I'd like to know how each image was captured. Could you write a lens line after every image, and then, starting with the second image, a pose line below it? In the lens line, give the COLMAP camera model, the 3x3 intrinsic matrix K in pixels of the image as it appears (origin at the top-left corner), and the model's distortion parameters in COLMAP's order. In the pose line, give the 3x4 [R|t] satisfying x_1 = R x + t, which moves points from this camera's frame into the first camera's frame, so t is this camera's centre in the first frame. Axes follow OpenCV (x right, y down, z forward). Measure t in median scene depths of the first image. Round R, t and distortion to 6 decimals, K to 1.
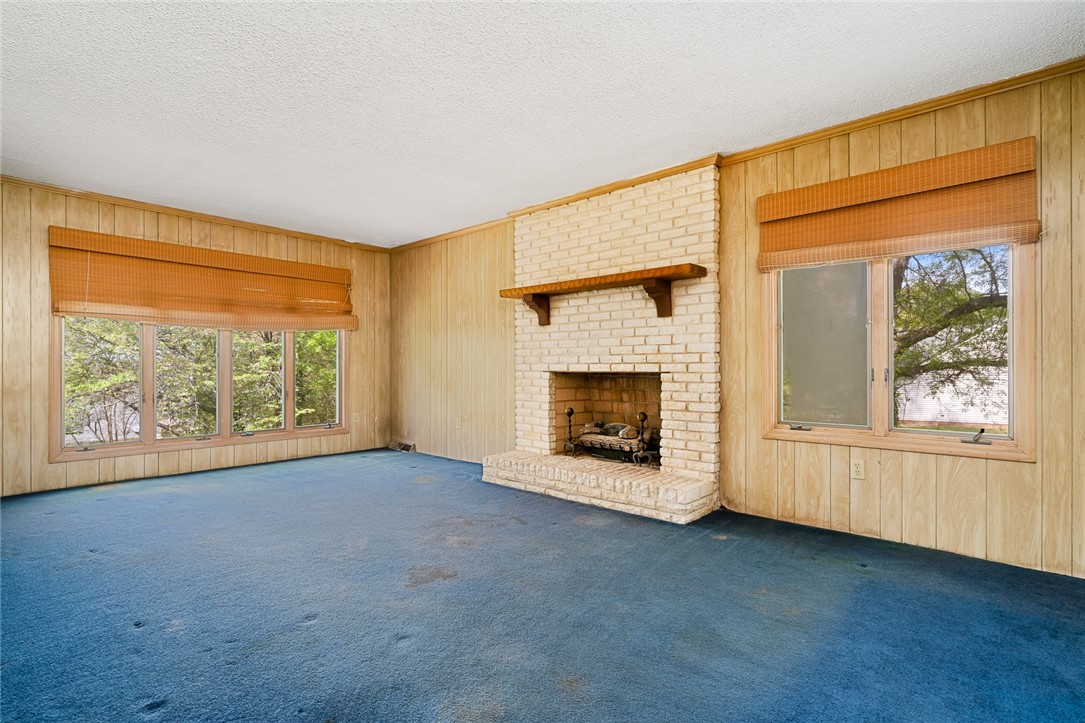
lens RADIAL K [[517.8, 0, 543.7], [0, 517.8, 355.8], [0, 0, 1]] dist [-0.000124, 0.000060]
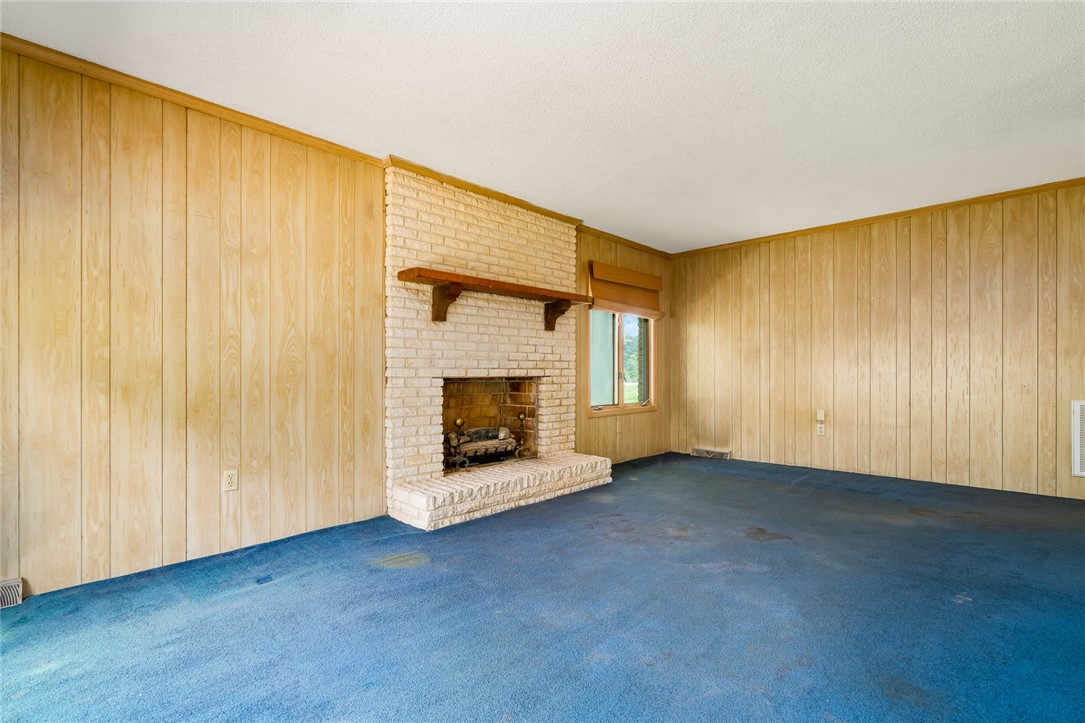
lens RADIAL K [[494.6, 0, 547.4], [0, 494.6, 365.8], [0, 0, 1]] dist [-0.003050, 0.000182]
pose [[0.041128, 0.011492, 0.999088, -0.899151], [-0.018258, 0.999776, -0.010749, 0.019245], [-0.998987, -0.017799, 0.041329, 0.917922]]
